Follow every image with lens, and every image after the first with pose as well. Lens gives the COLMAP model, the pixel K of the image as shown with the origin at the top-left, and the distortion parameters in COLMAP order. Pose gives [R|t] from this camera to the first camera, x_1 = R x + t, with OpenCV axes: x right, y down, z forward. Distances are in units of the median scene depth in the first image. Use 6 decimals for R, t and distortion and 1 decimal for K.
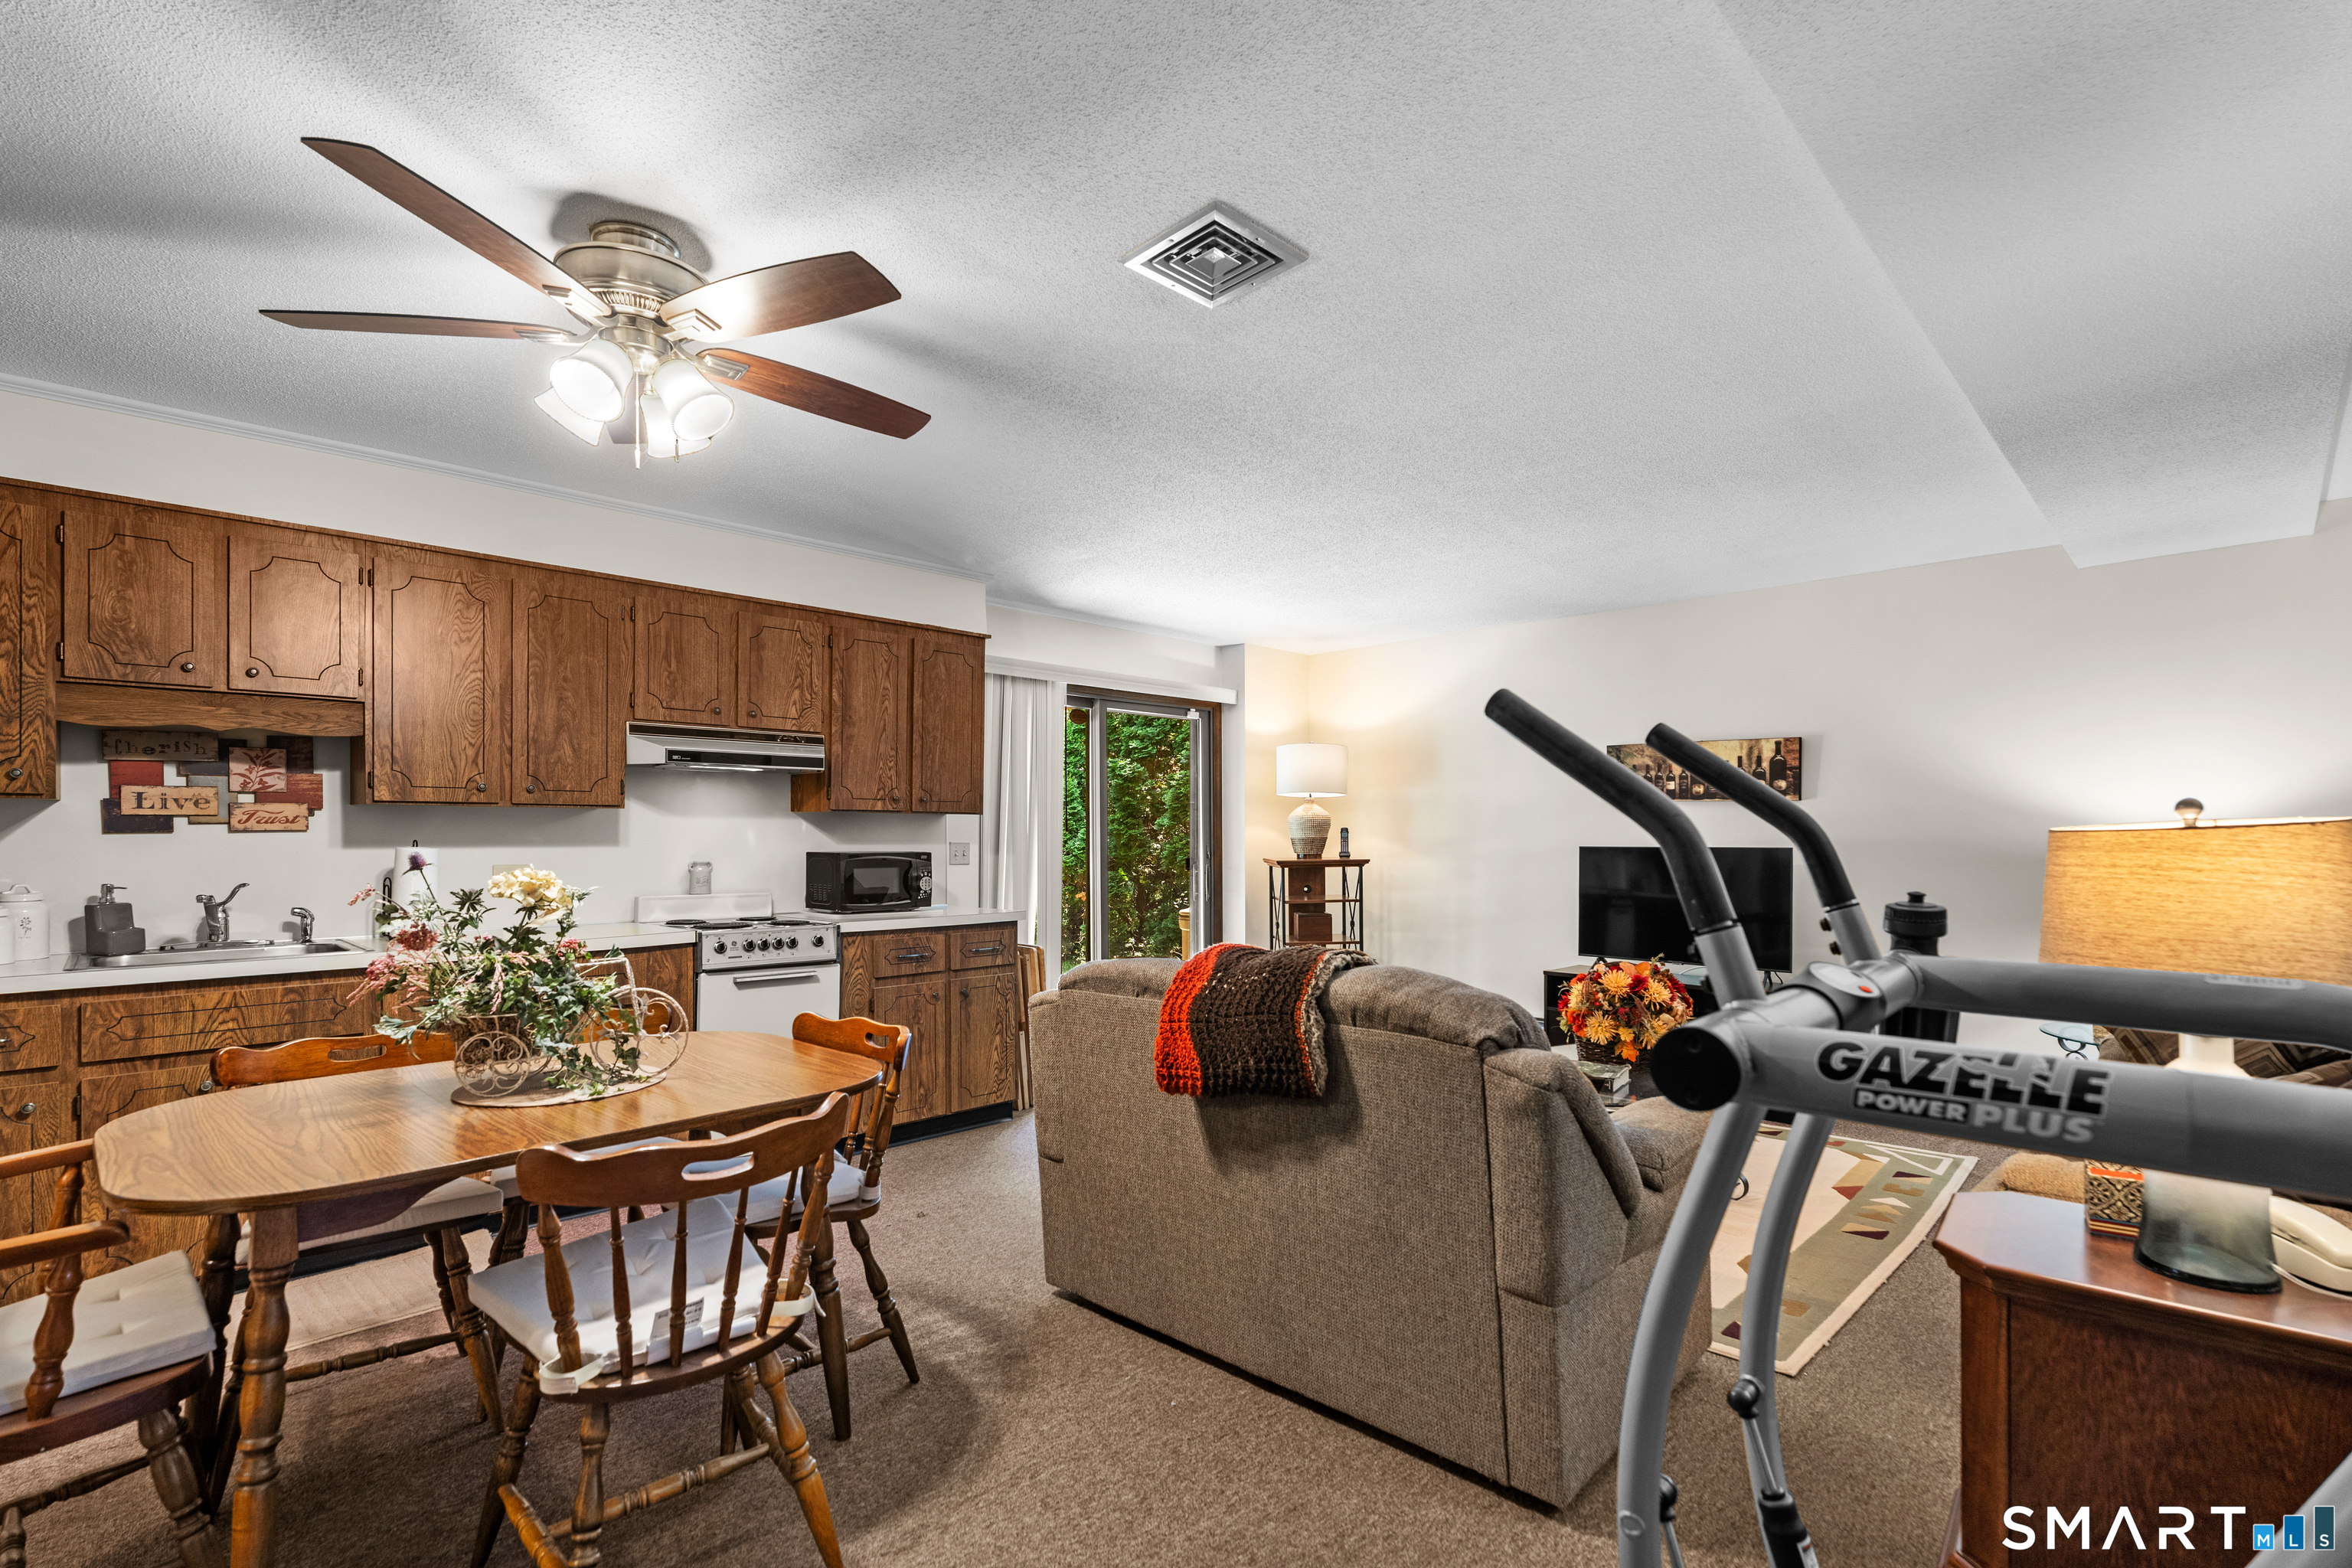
lens RADIAL K [[1052.5, 0, 1175.3], [0, 1052.5, 822.7], [0, 0, 1]] dist [0.000853, 0.000065]
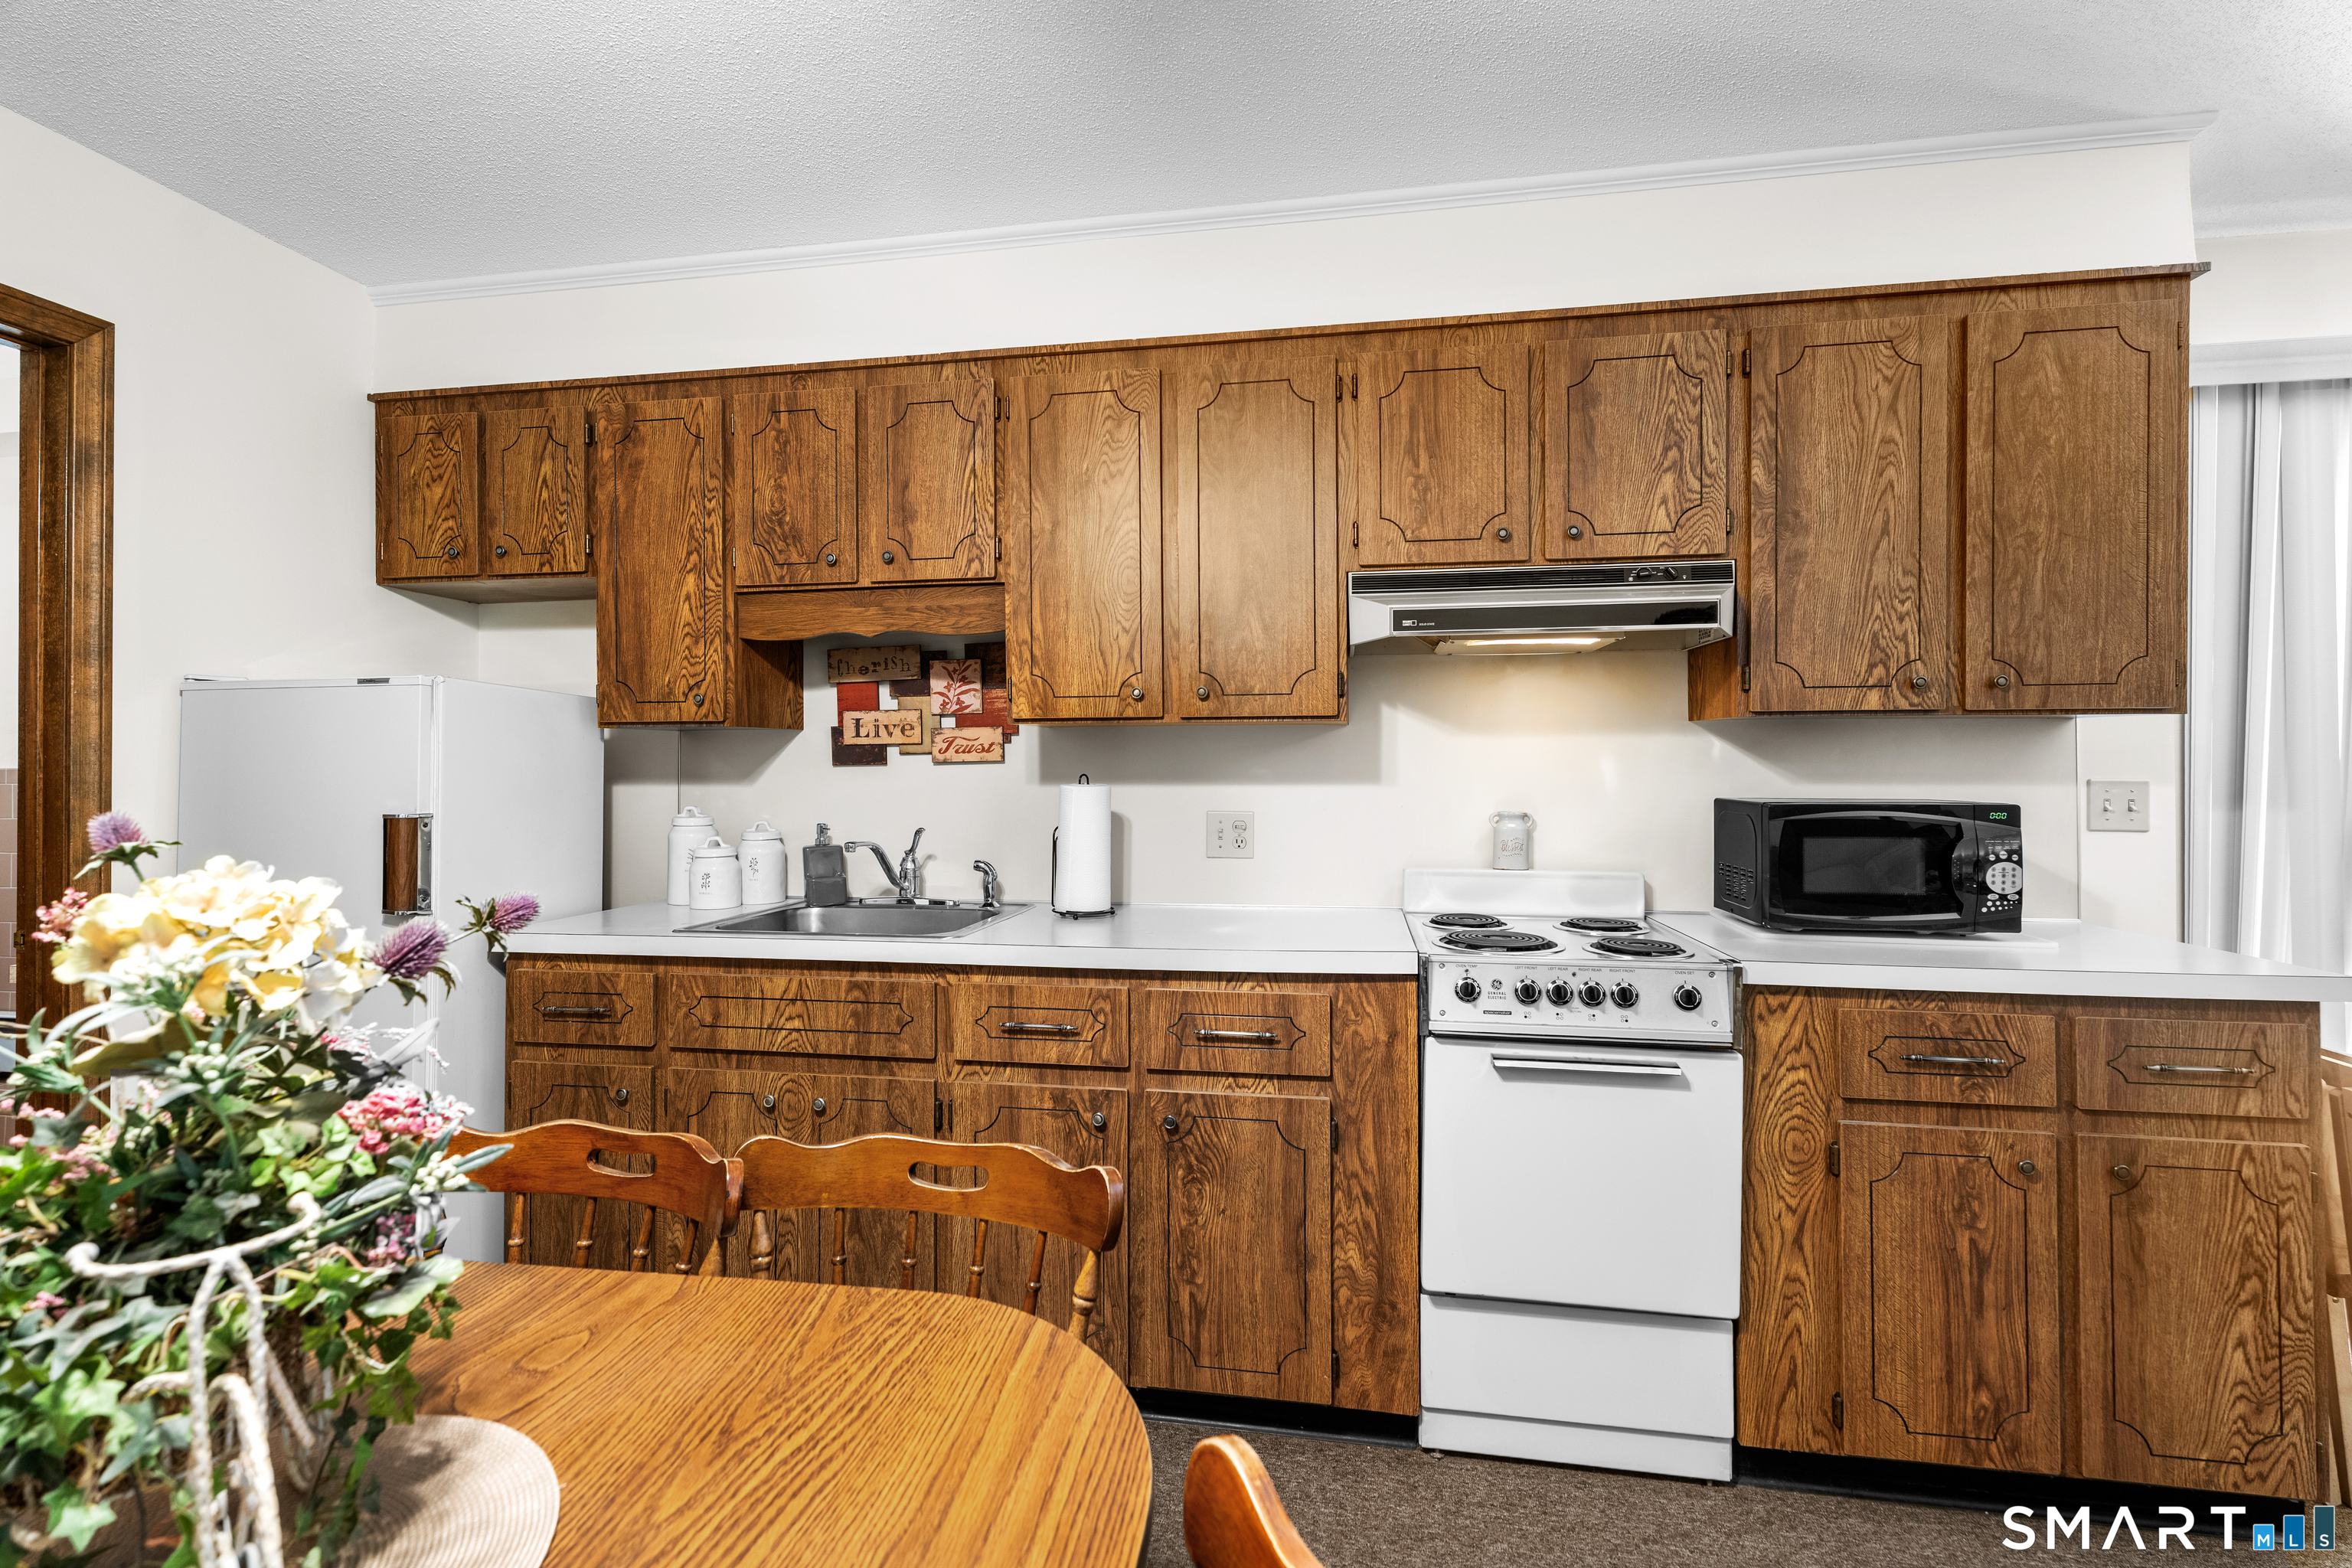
lens RADIAL K [[1051.1, 0, 1172.1], [0, 1051.1, 761.1], [0, 0, 1]] dist [0.002433, -0.000114]
pose [[0.576644, -0.006585, -0.816969, -0.097341], [0.012651, 0.999920, 0.000870, 0.006889], [0.816898, -0.010837, 0.576681, 0.564507]]
